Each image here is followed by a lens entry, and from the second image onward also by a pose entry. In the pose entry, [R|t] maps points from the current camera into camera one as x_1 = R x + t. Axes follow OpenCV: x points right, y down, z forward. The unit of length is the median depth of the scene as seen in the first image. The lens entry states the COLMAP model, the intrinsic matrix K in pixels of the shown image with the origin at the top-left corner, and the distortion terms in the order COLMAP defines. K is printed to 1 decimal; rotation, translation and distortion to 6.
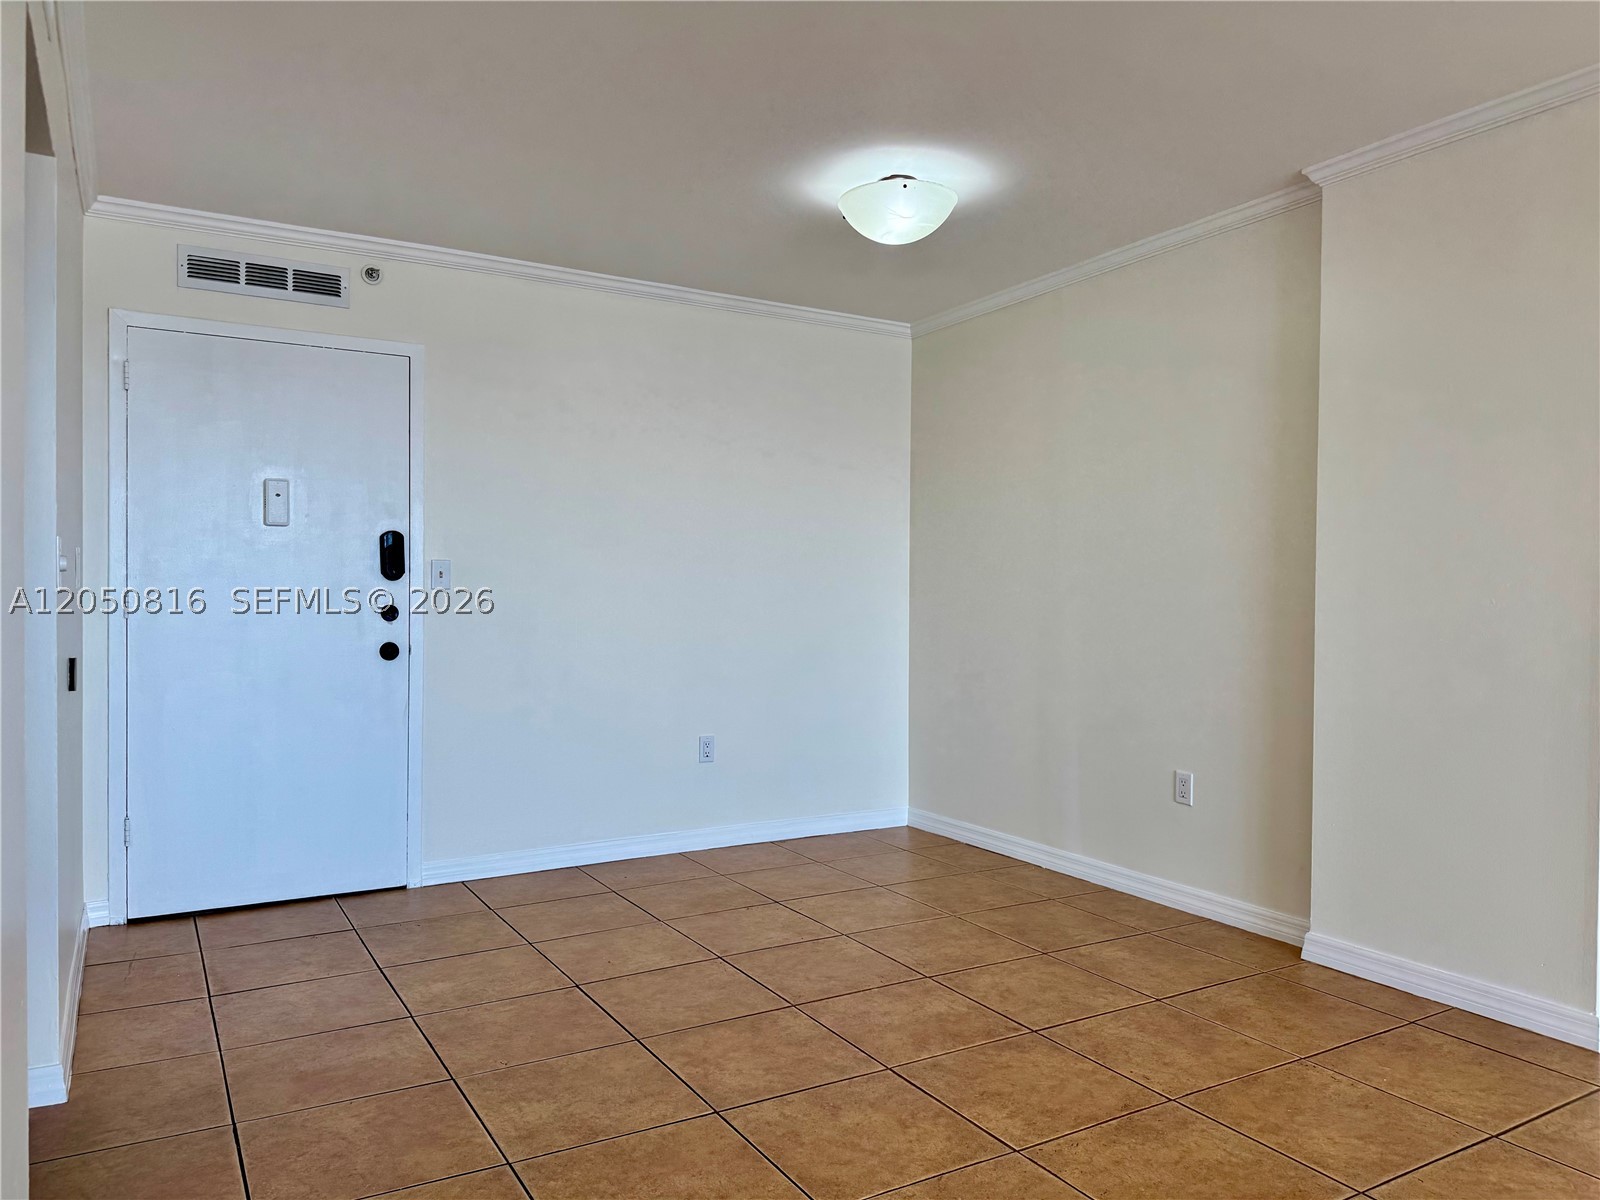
lens RADIAL K [[1142.4, 0, 835.7], [0, 1142.4, 607.7], [0, 0, 1]] dist [0.089209, -0.127695]
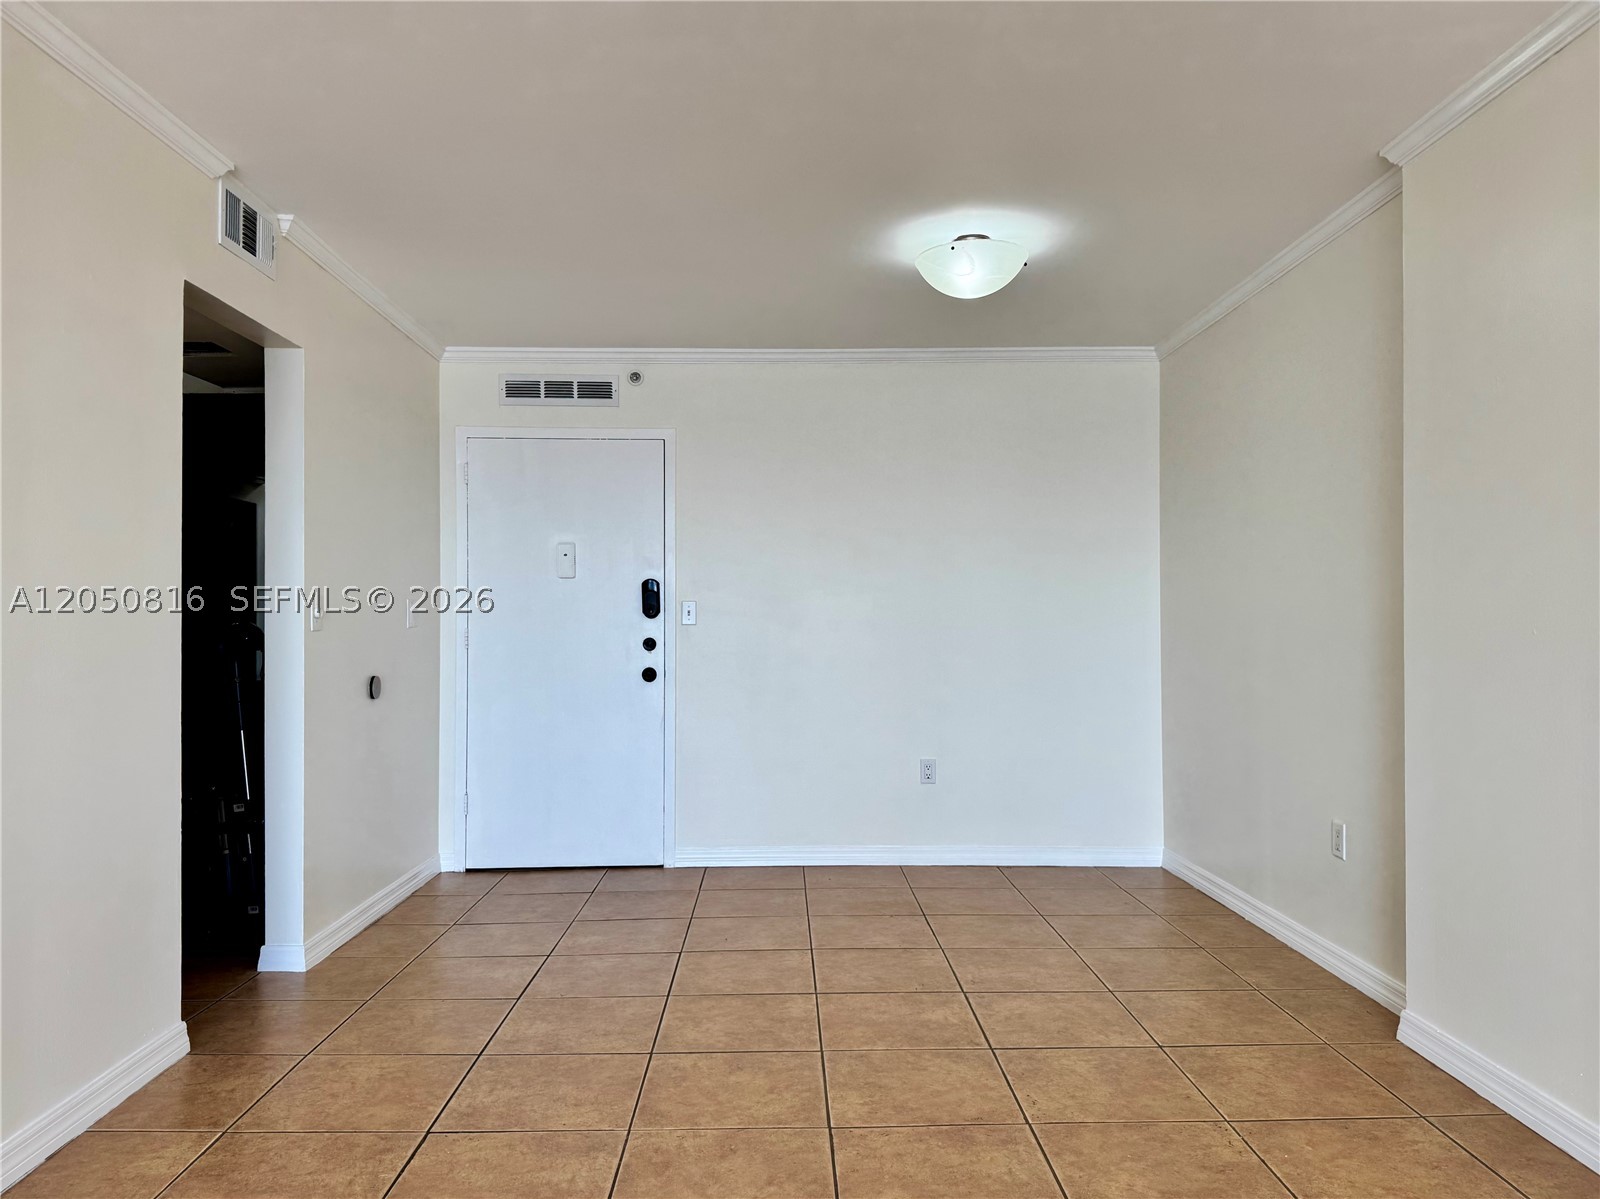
lens RADIAL K [[1146.7, 0, 799.1], [0, 1146.7, 606.4], [0, 0, 1]] dist [0.076163, -0.101591]
pose [[0.867530, -0.016699, -0.497105, 0.446510], [0.002964, 0.999592, -0.028406, -0.000985], [0.497376, 0.023170, 0.867226, 0.002816]]
